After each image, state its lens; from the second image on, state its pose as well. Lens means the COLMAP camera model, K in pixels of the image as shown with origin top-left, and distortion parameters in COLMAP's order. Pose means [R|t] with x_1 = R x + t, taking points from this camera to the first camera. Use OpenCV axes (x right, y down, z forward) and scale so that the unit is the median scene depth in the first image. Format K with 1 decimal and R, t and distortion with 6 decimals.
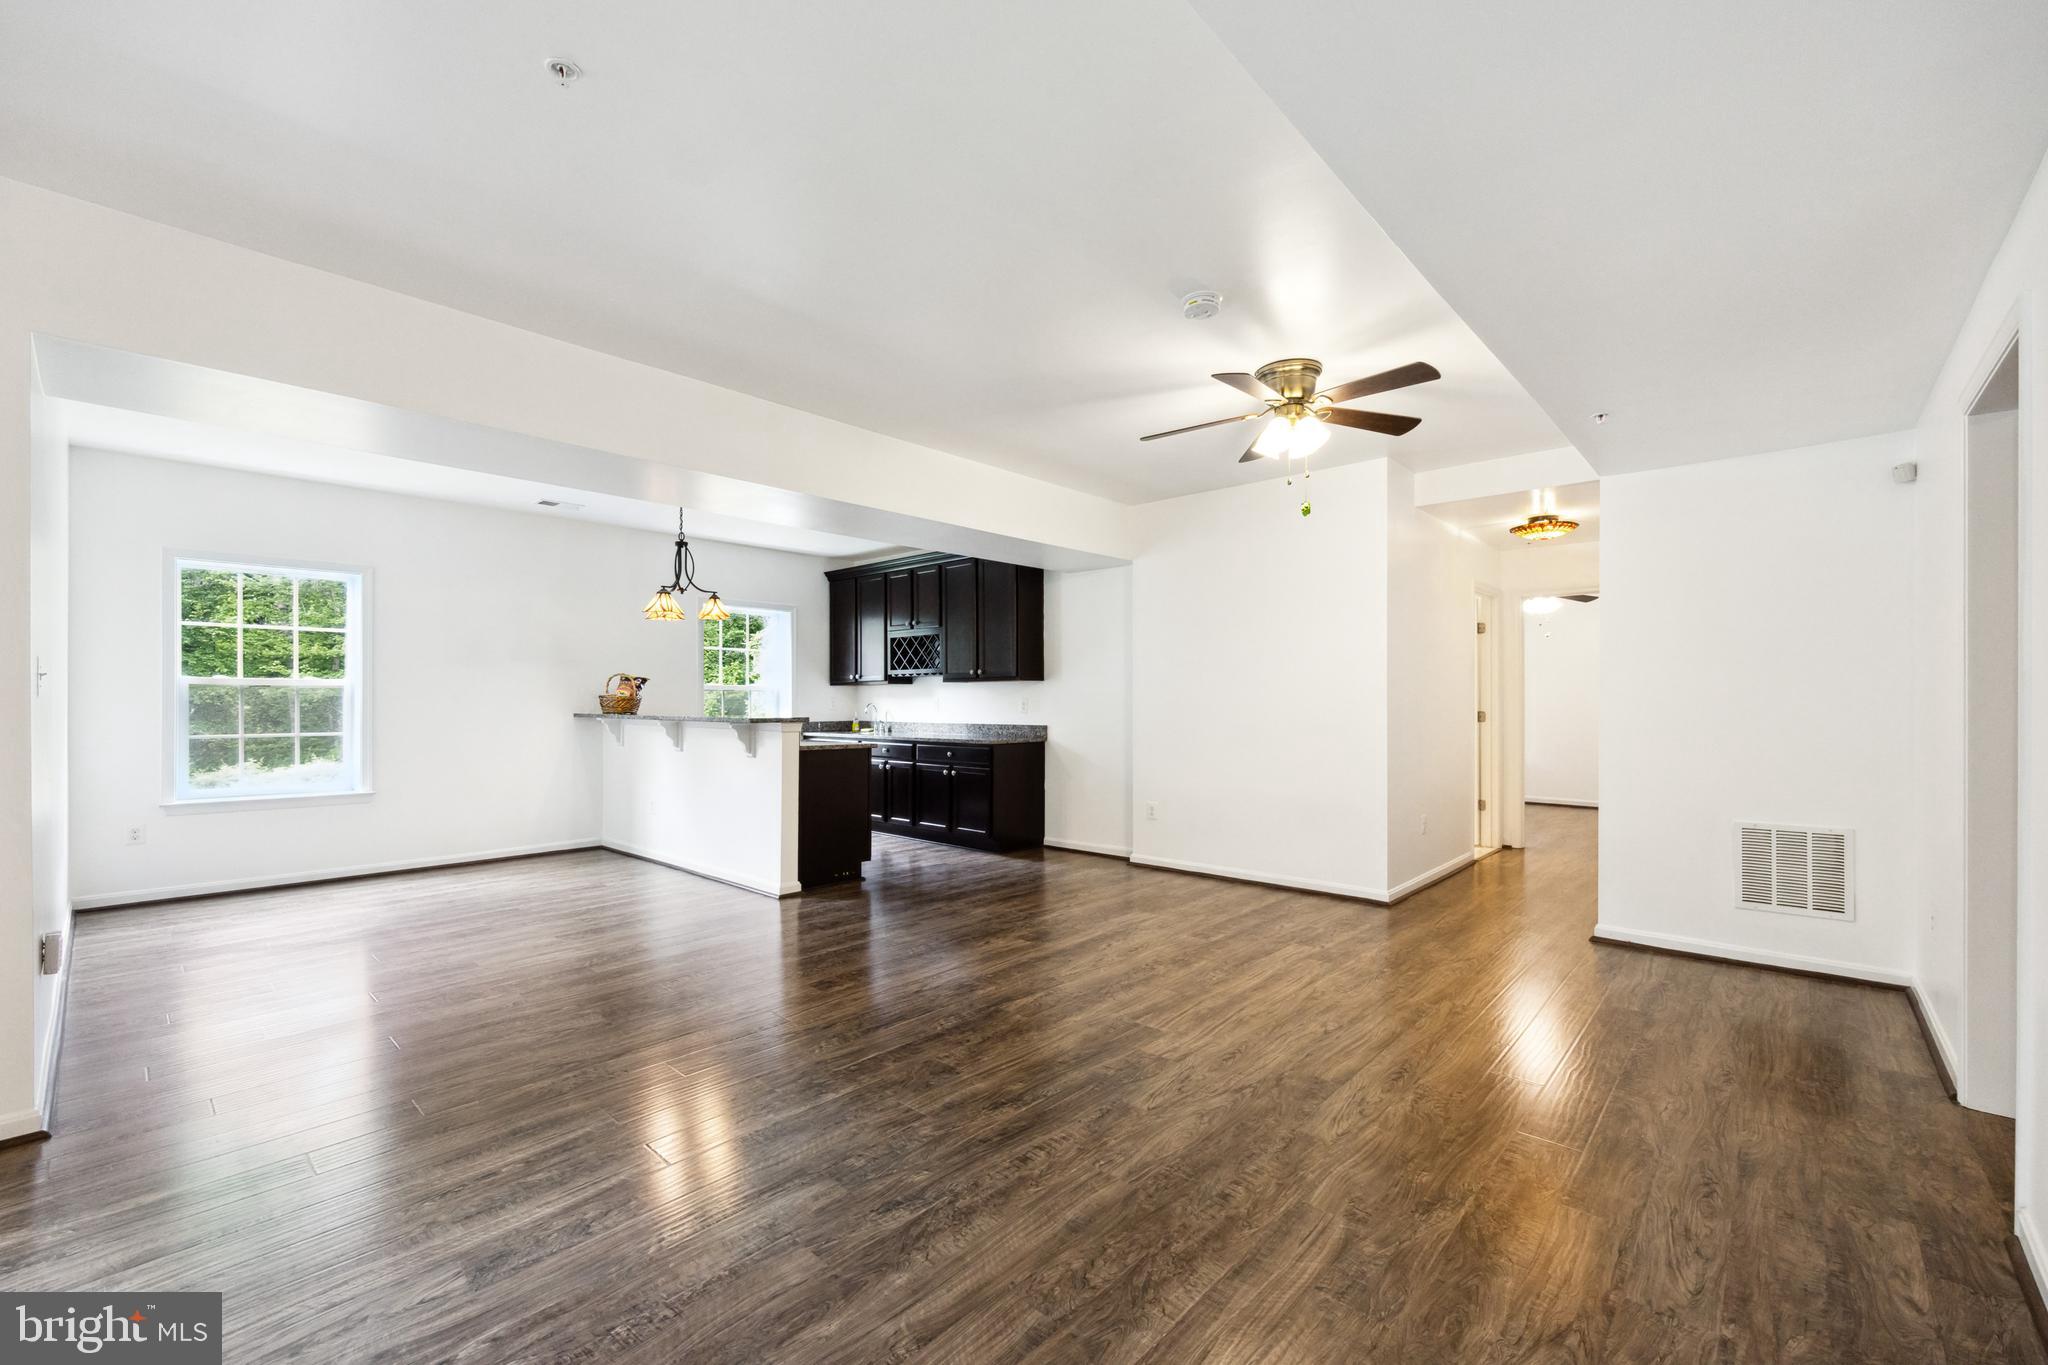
lens RADIAL K [[851.5, 0, 1019.1], [0, 851.5, 697.2], [0, 0, 1]] dist [0.000345, -0.001666]
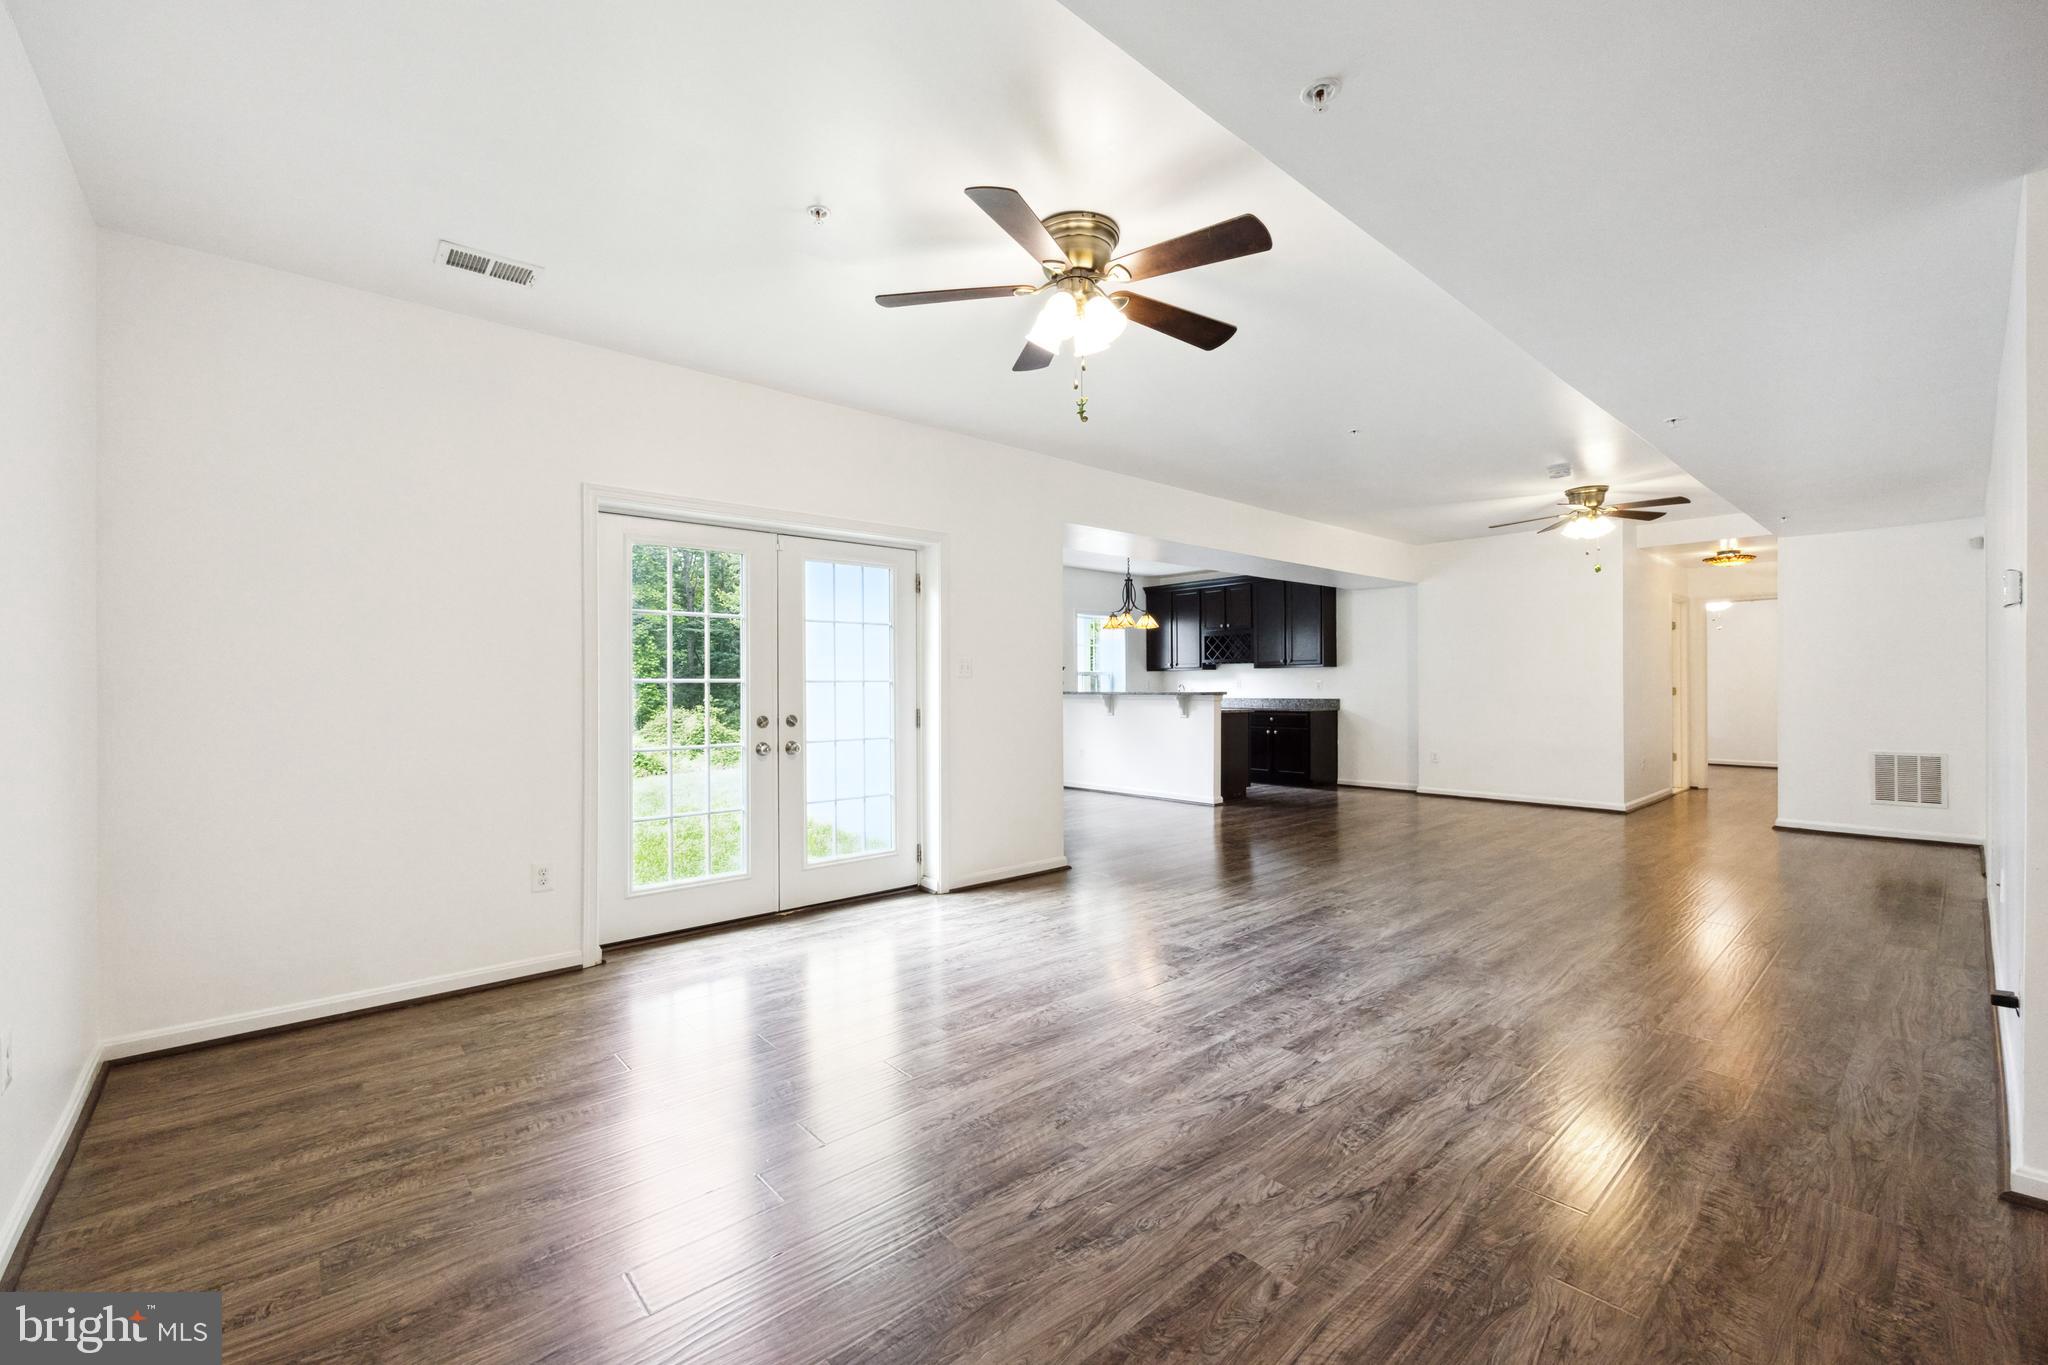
lens RADIAL K [[851.5, 0, 1013.5], [0, 851.5, 680.3], [0, 0, 1]] dist [0.000345, -0.001666]
pose [[0.994312, -0.005950, -0.106341, -0.376640], [0.006009, 0.999982, 0.000233, -0.000805], [0.106338, -0.000871, 0.994330, -0.484393]]
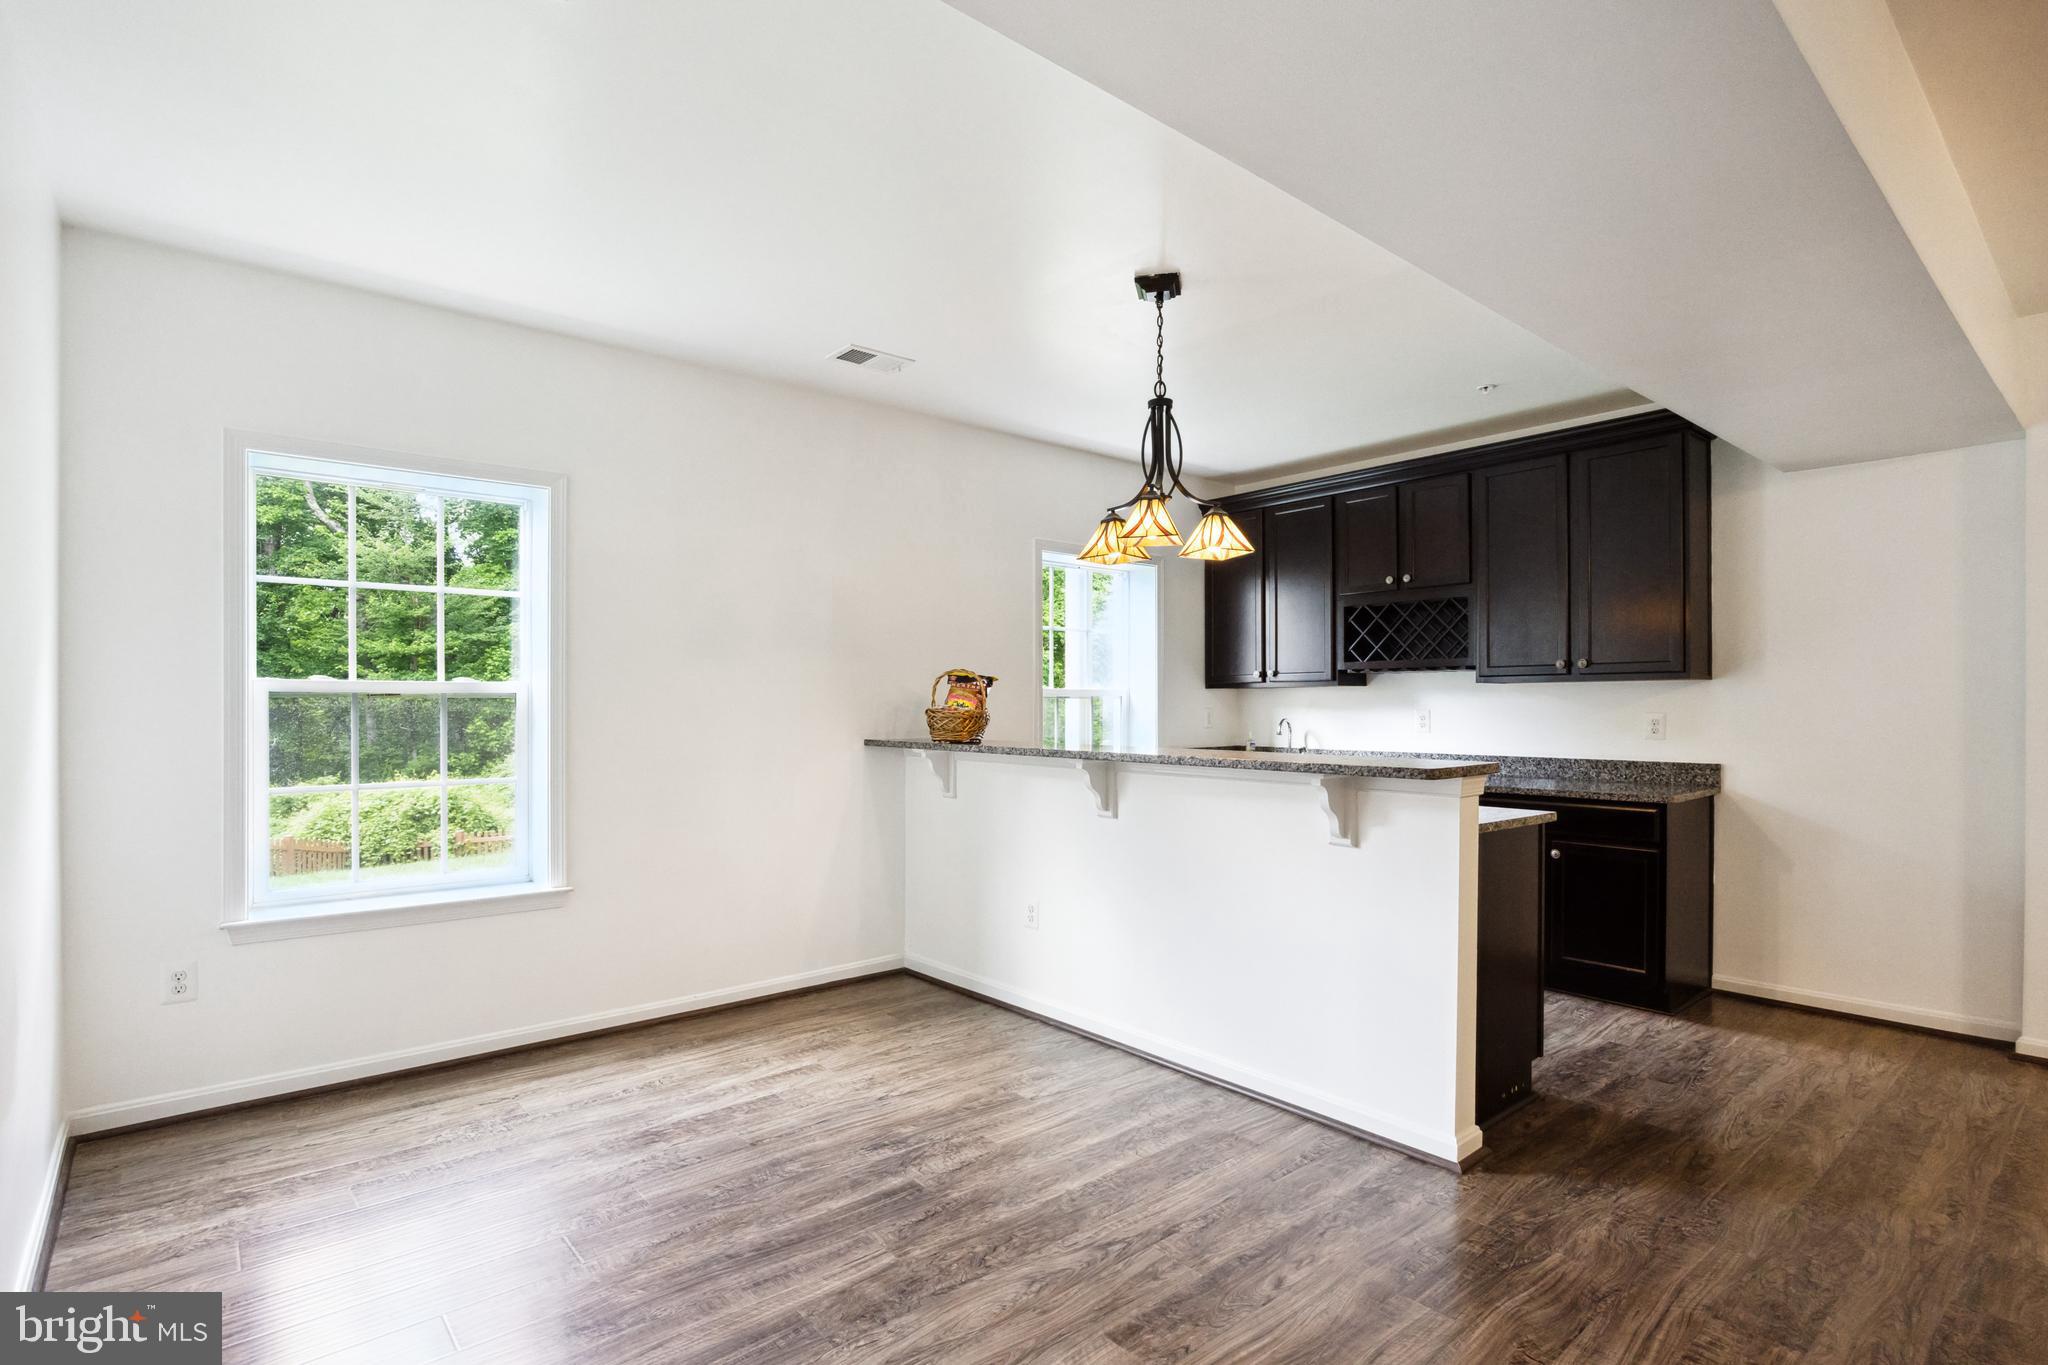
lens RADIAL K [[1006.1, 0, 1012.4], [0, 1006.1, 697.5], [0, 0, 1]] dist [-0.019249, 0.000314]
pose [[0.991814, -0.001204, -0.127686, -0.347157], [0.001023, 0.999998, -0.001482, -0.008259], [0.127688, 0.001340, 0.991814, 0.352523]]
